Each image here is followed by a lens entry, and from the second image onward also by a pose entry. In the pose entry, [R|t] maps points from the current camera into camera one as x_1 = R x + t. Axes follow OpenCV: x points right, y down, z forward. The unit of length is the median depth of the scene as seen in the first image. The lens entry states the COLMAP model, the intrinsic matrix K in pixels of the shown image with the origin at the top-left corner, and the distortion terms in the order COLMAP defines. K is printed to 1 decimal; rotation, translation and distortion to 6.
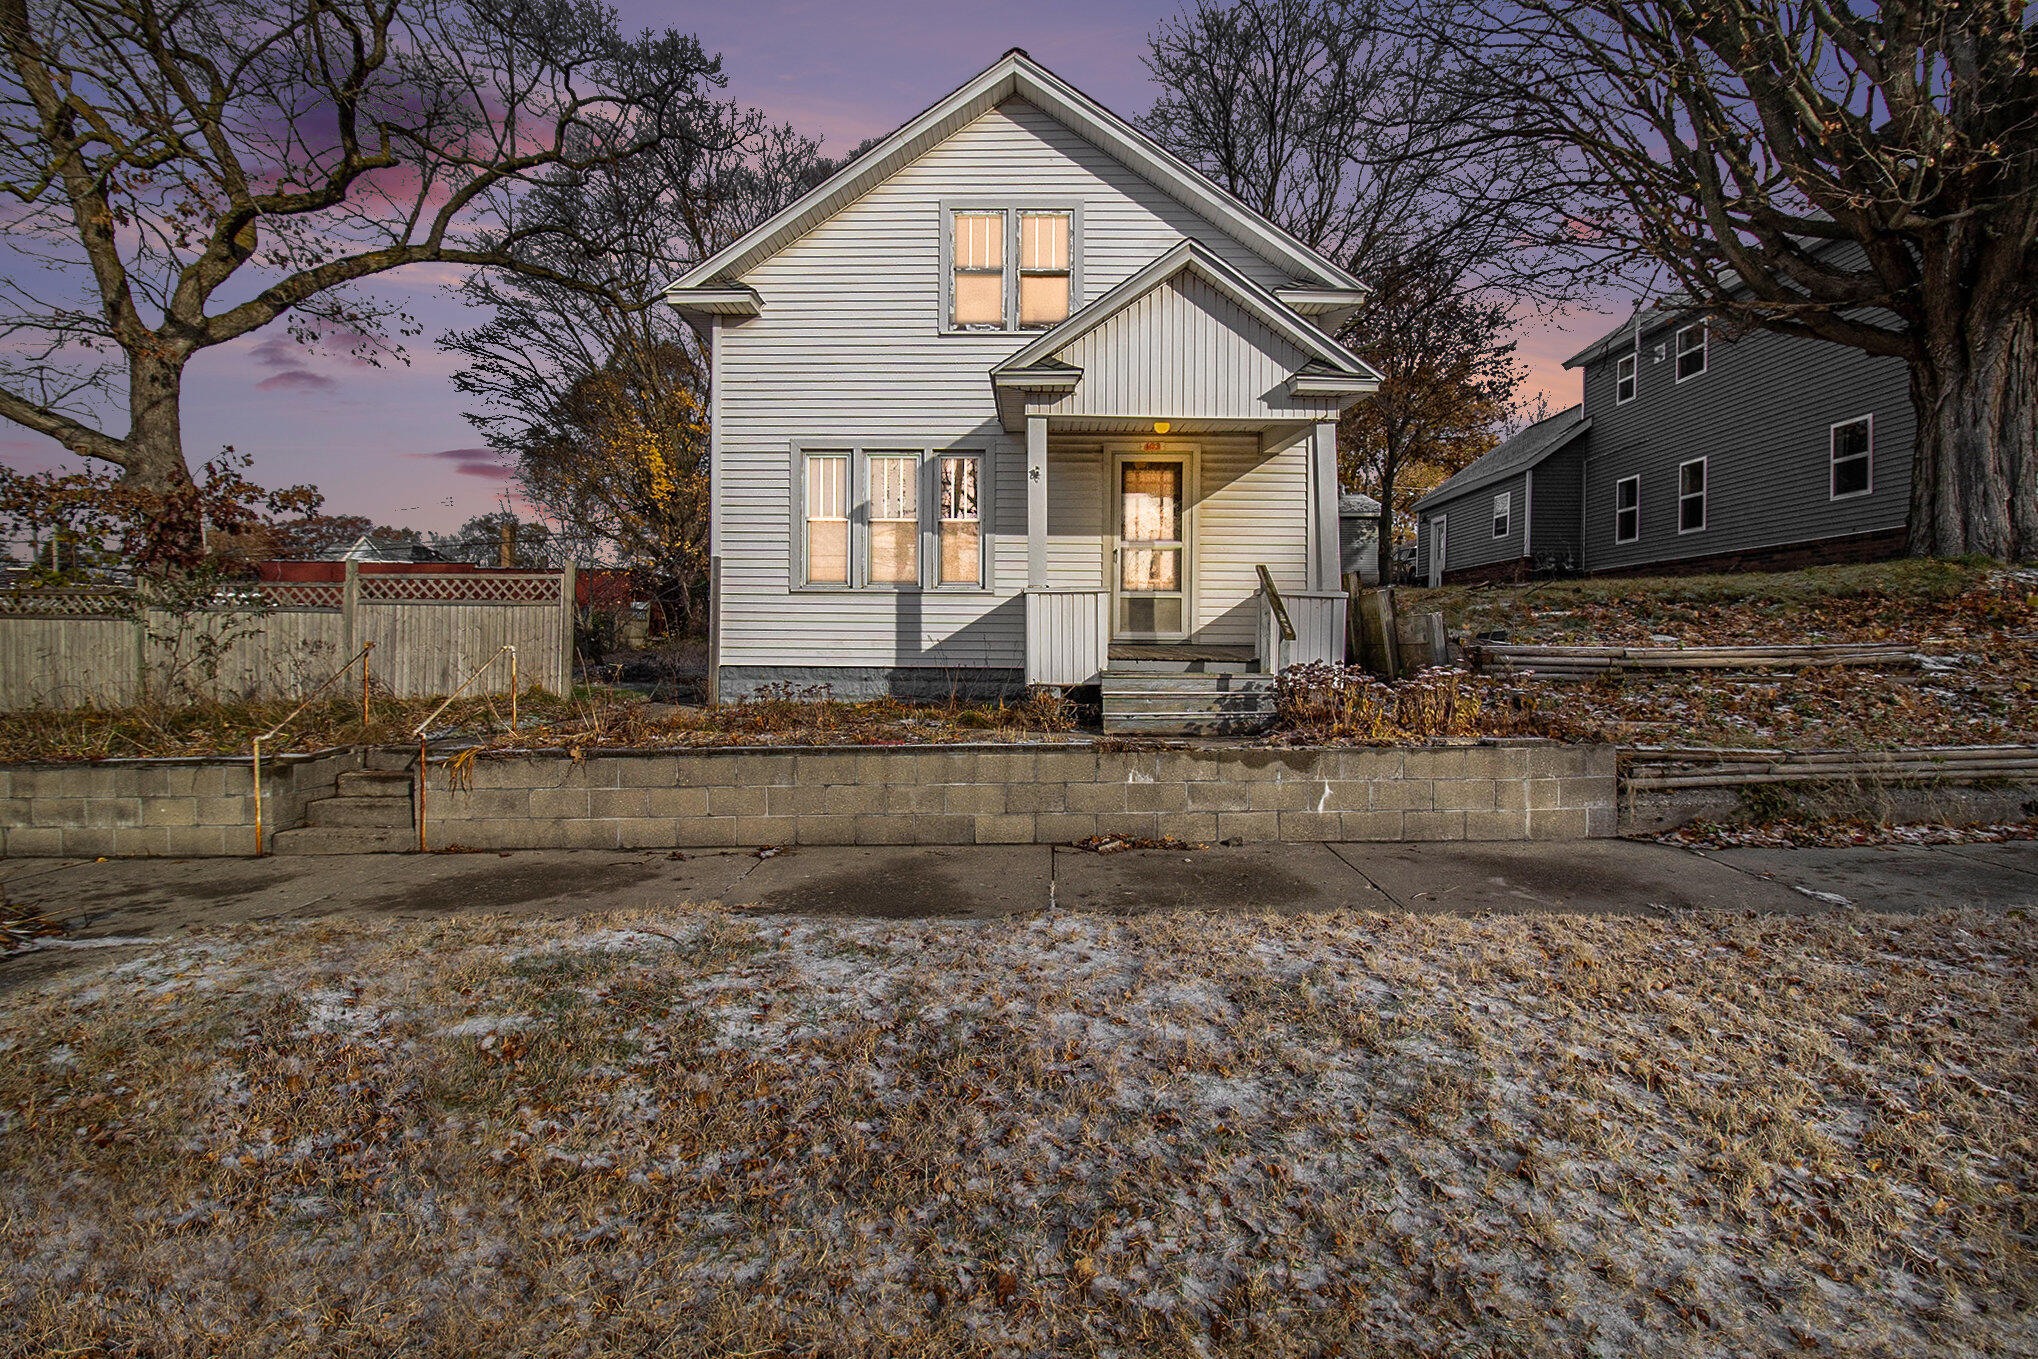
lens RADIAL K [[951.5, 0, 1017.8], [0, 951.5, 646.4], [0, 0, 1]] dist [0.004405, -0.015174]
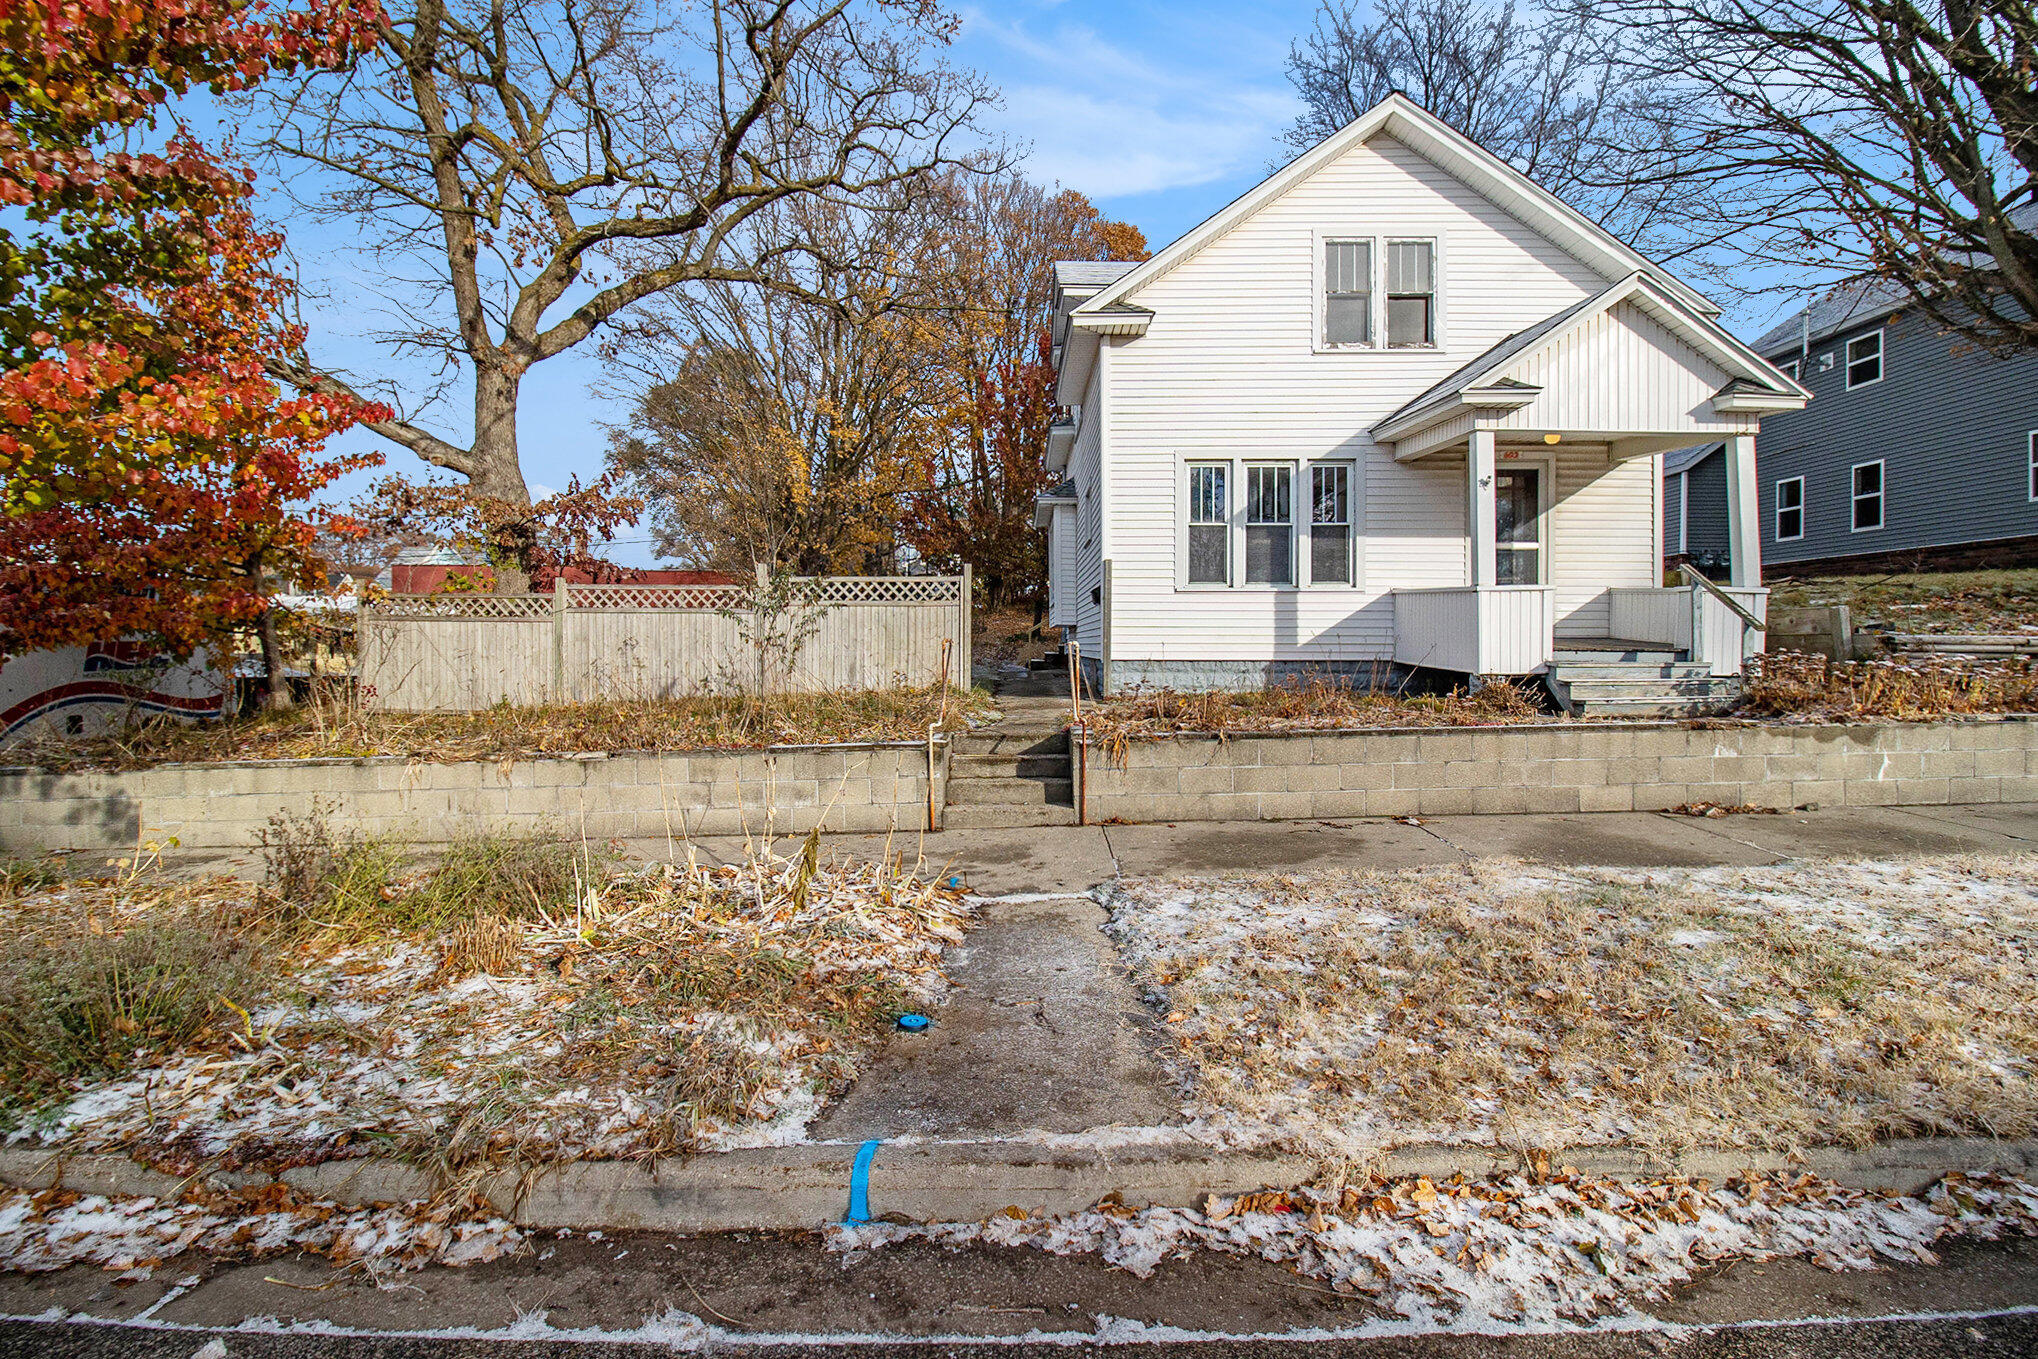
lens RADIAL K [[937.7, 0, 1022.7], [0, 937.7, 651.3], [0, 0, 1]] dist [0.003008, -0.016057]
pose [[0.999932, -0.007608, 0.008794, -0.425622], [0.007539, 0.999941, 0.007827, 0.001197], [-0.008853, -0.007761, 0.999931, -0.065419]]
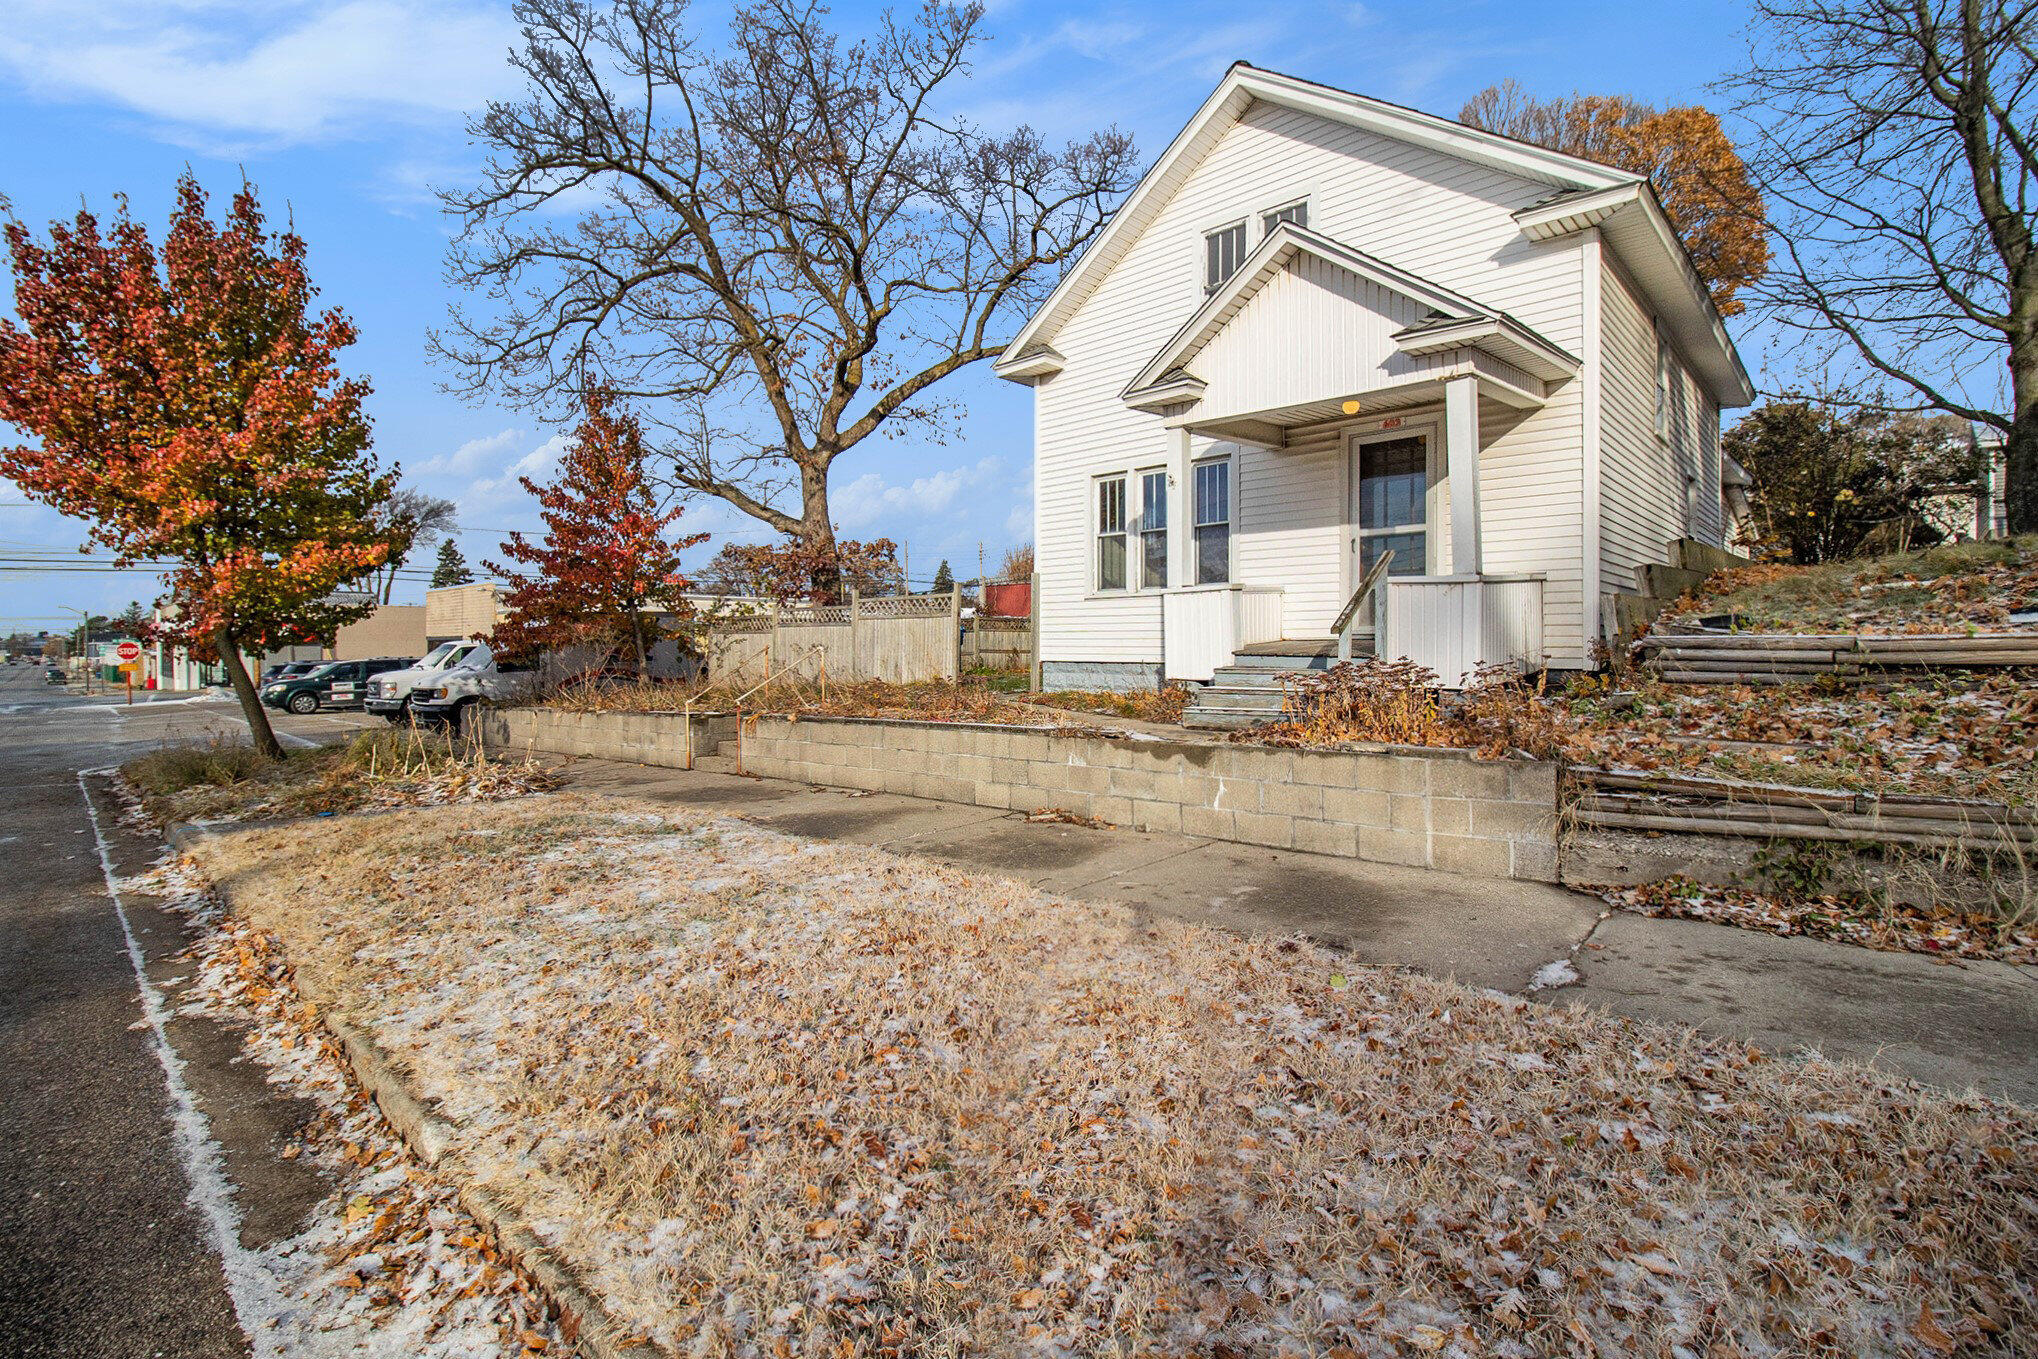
lens RADIAL K [[930.2, 0, 1021.4], [0, 930.2, 649.6], [0, 0, 1]] dist [0.004837, -0.001002]
pose [[0.745120, -0.006619, -0.666898, 0.474670], [0.010119, 0.999948, 0.001381, 0.003417], [0.666854, -0.007777, 0.745148, 0.087267]]
